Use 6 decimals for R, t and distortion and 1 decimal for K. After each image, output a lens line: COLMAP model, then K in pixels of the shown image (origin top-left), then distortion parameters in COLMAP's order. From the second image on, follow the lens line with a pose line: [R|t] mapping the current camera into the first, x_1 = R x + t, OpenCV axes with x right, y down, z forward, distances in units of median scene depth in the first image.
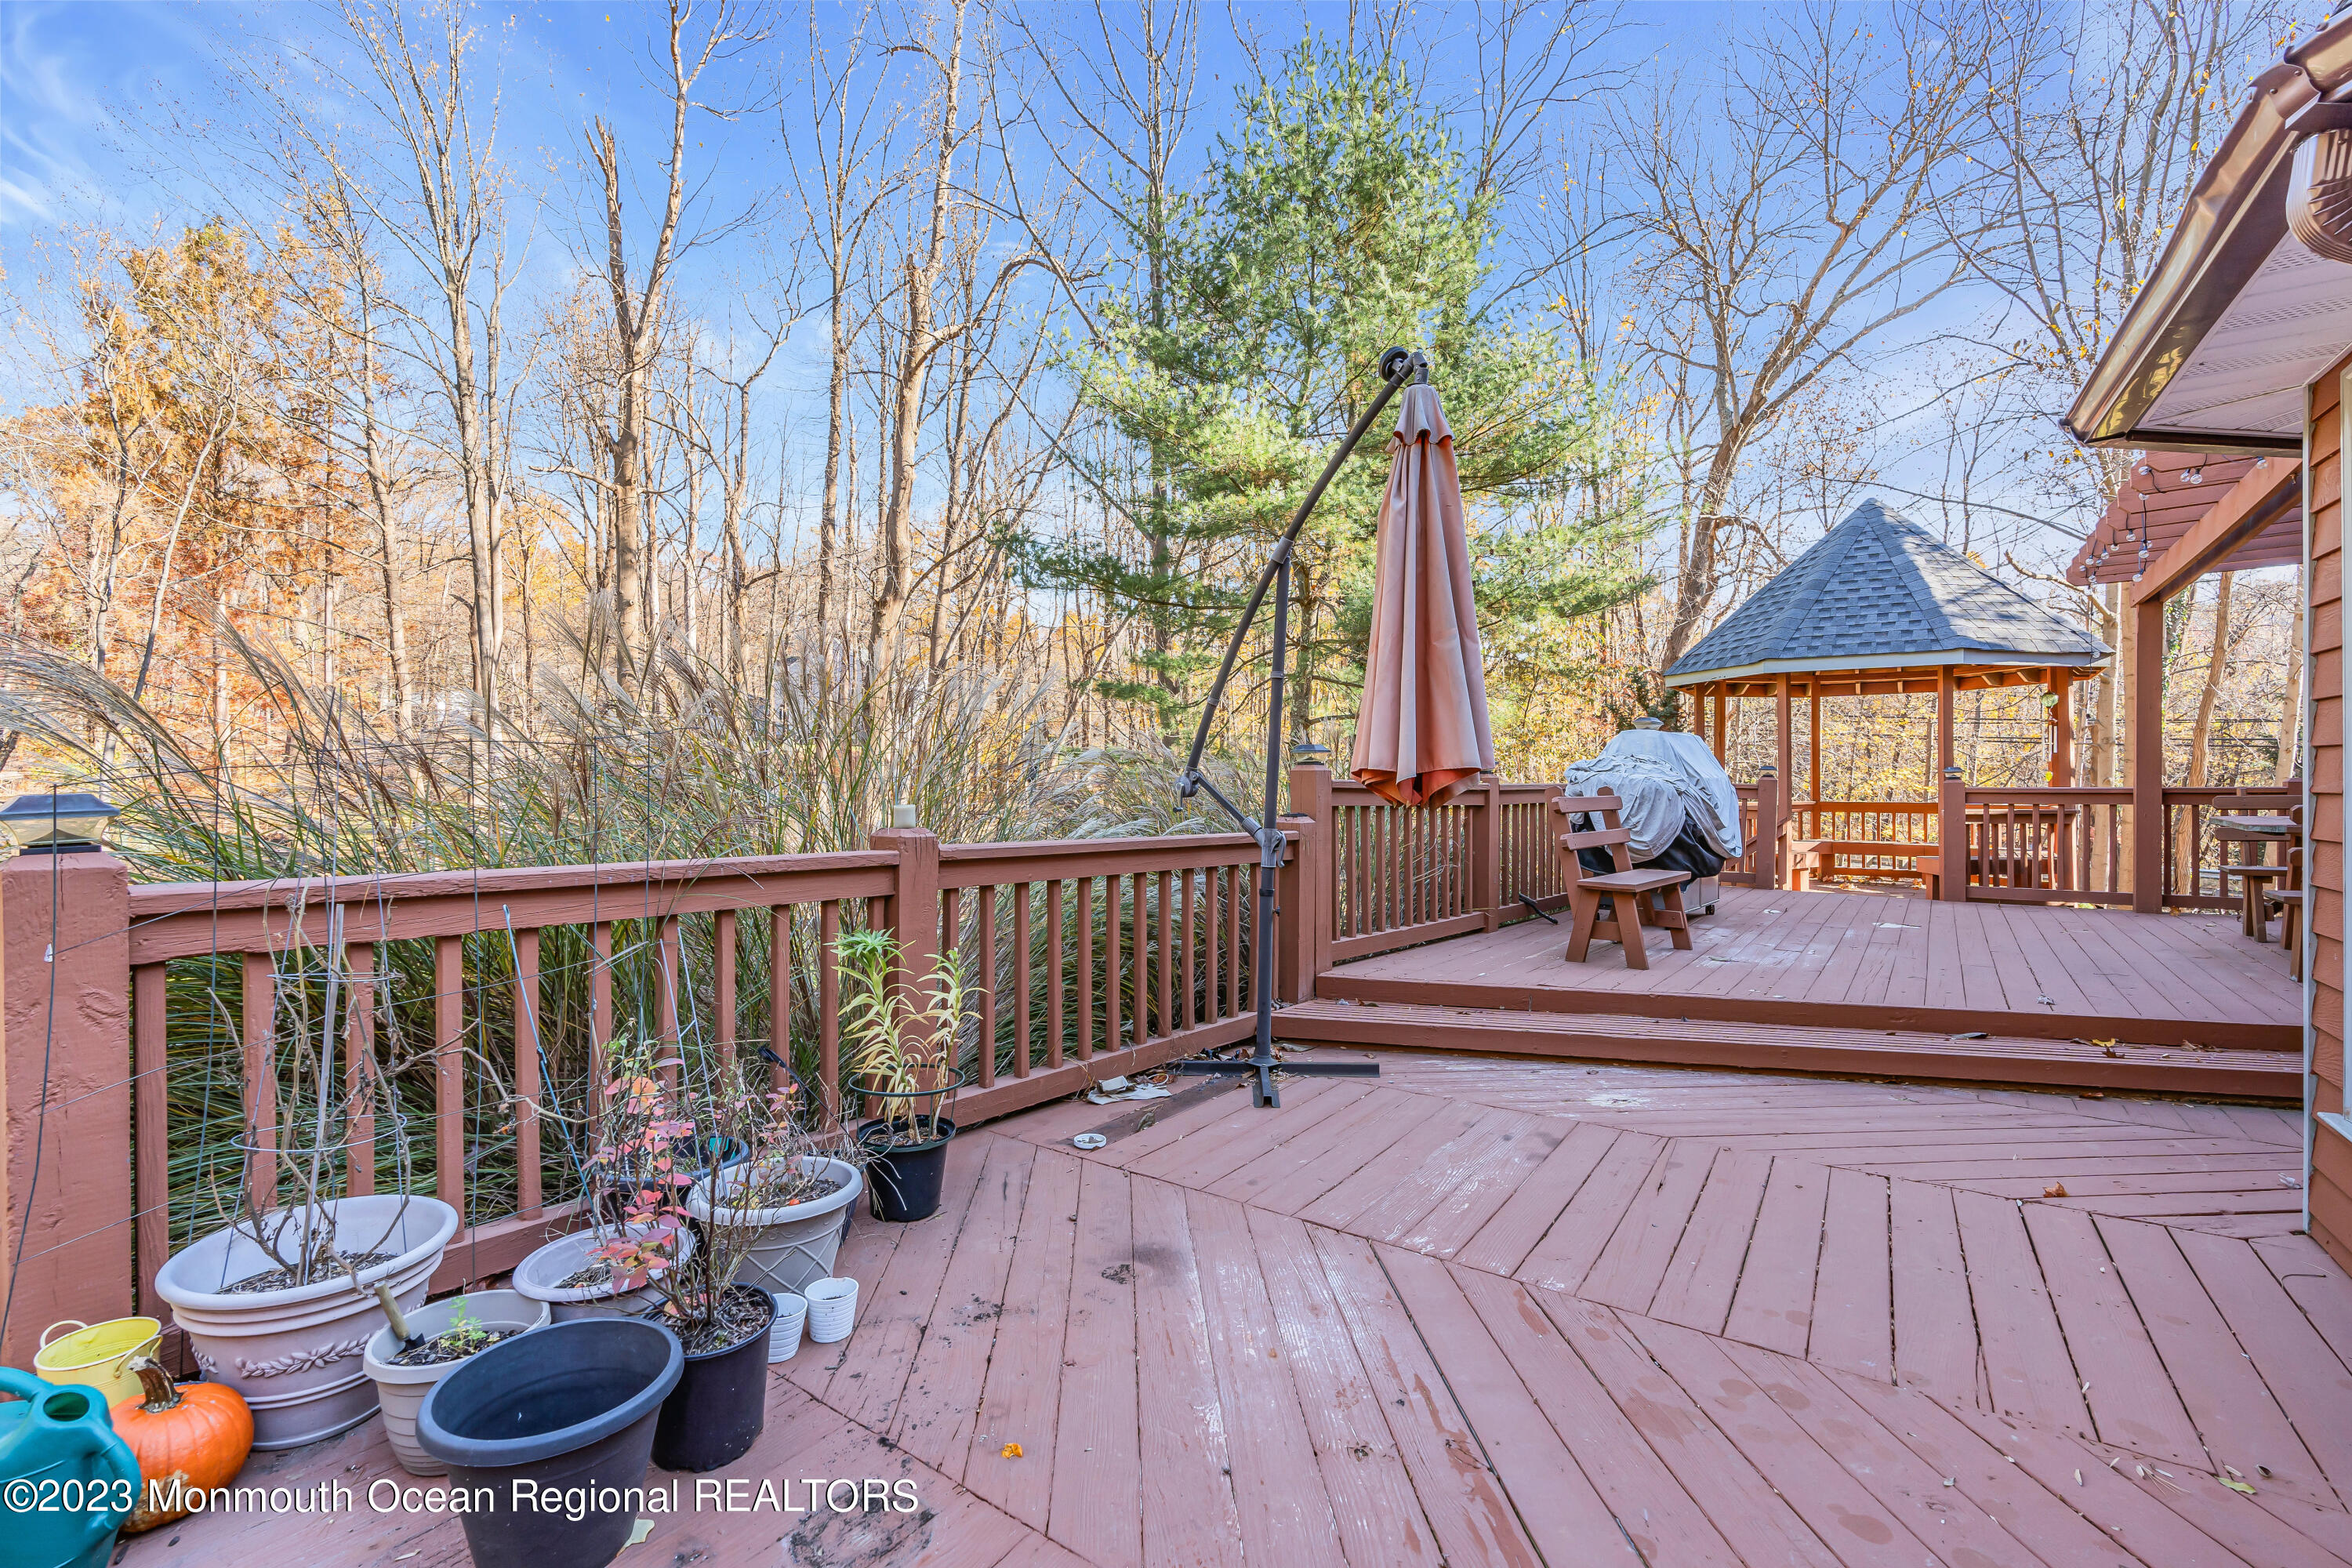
lens RADIAL K [[1066.5, 0, 1191.2], [0, 1066.5, 784.8], [0, 0, 1]] dist [-0.002679, 0.000397]
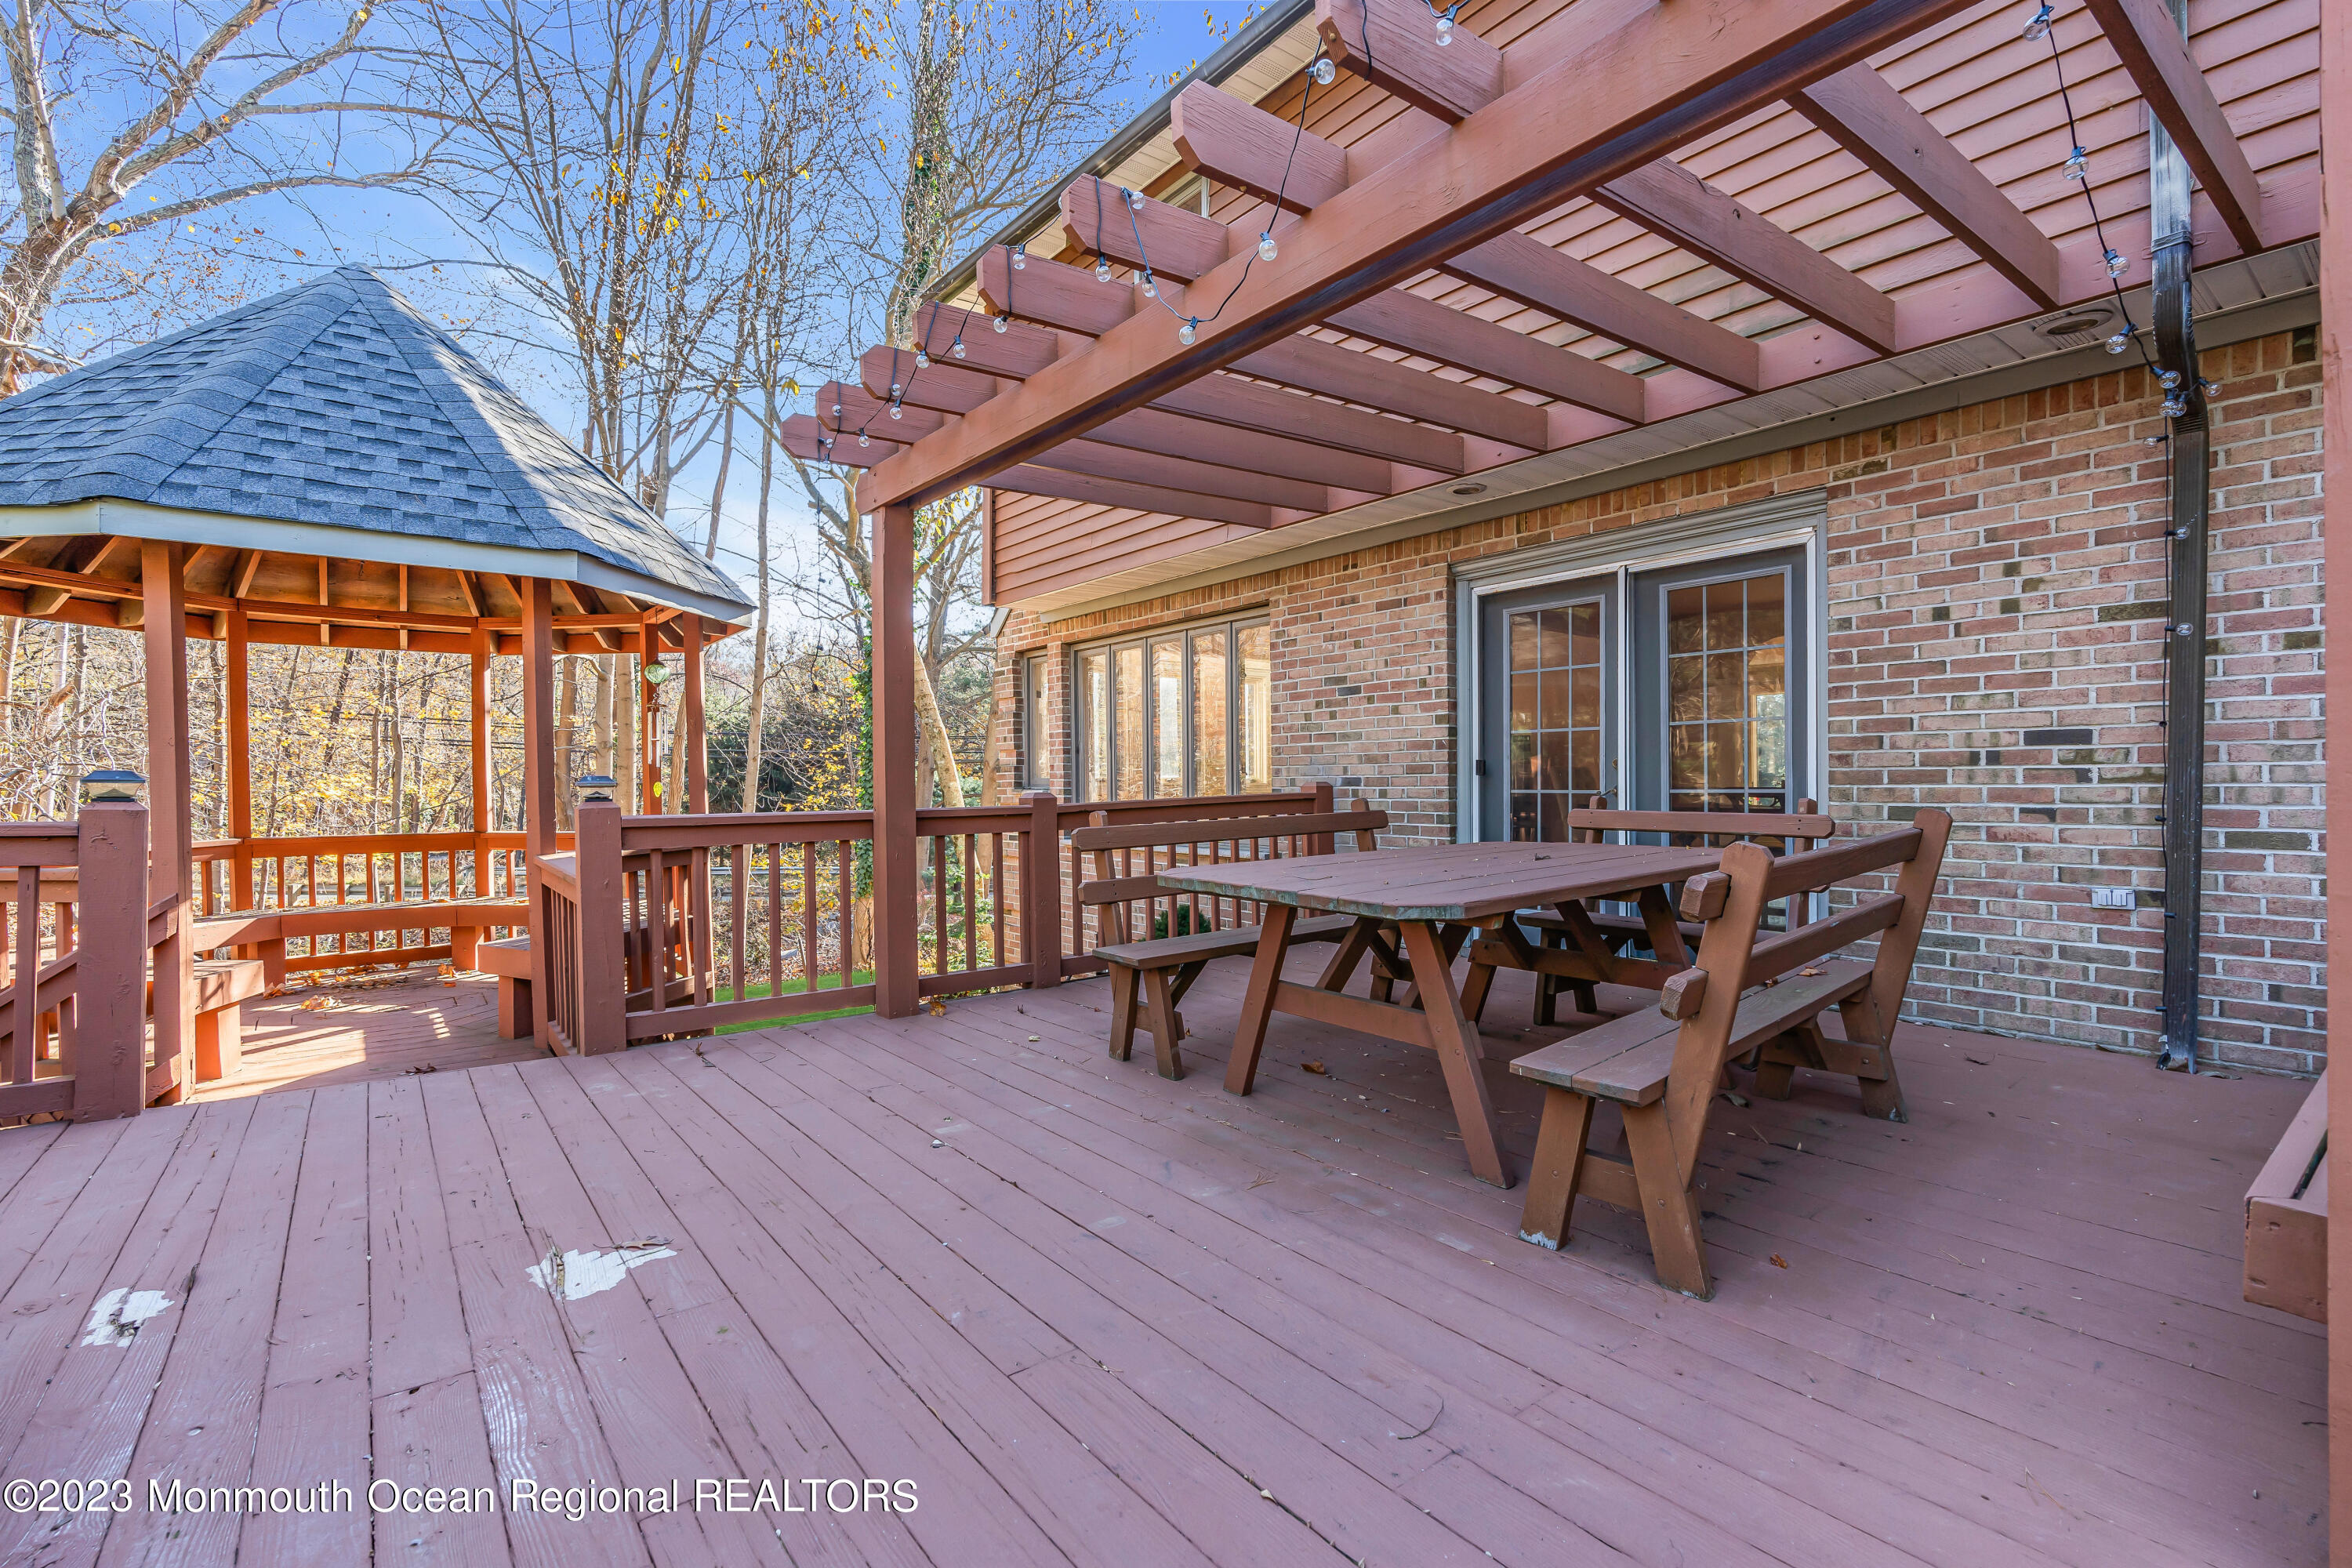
lens RADIAL K [[1066.5, 0, 1207.5], [0, 1066.5, 787.7], [0, 0, 1]] dist [-0.002679, 0.000397]
pose [[0.283159, -0.009687, 0.959024, 0.229063], [0.012821, 0.999898, 0.006314, -0.007526], [-0.958987, 0.010508, 0.283254, 0.414427]]
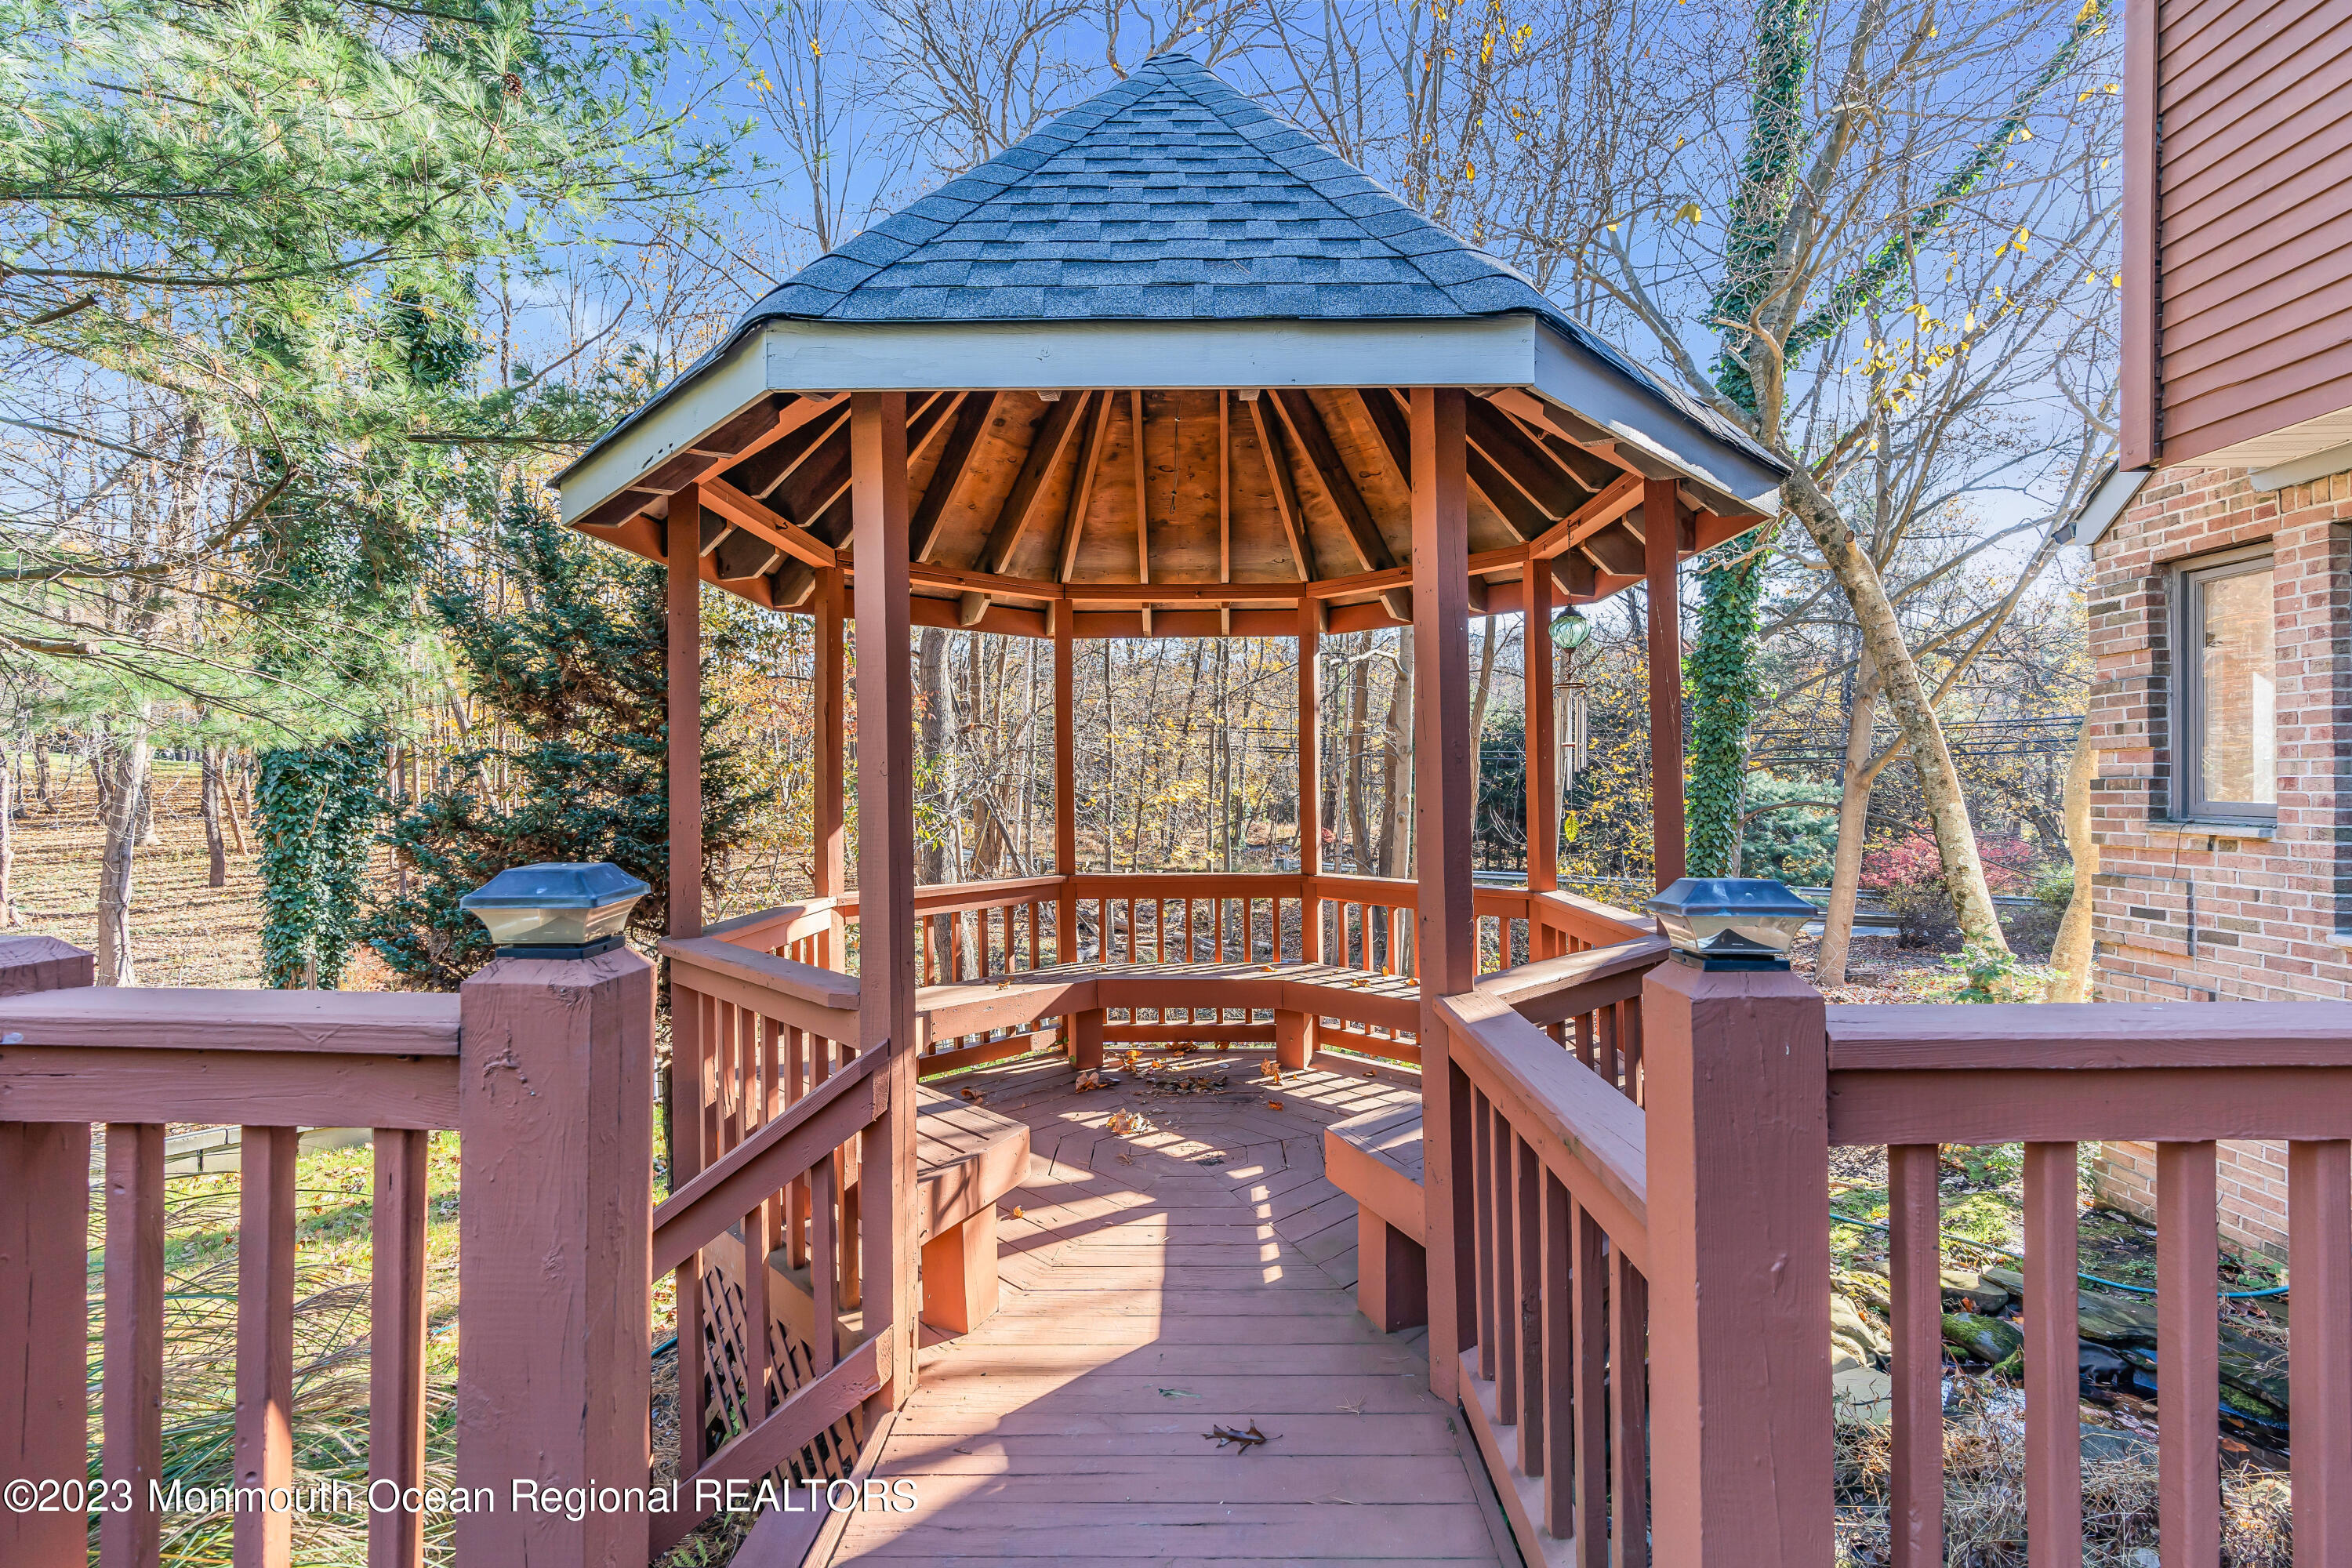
lens RADIAL K [[1066.5, 0, 1195.3], [0, 1066.5, 775.5], [0, 0, 1]] dist [-0.002679, 0.000397]
pose [[0.823972, -0.001517, 0.566628, 0.403212], [0.010377, 0.999869, -0.012413, -0.020518], [-0.566535, 0.016108, 0.823880, 0.643945]]
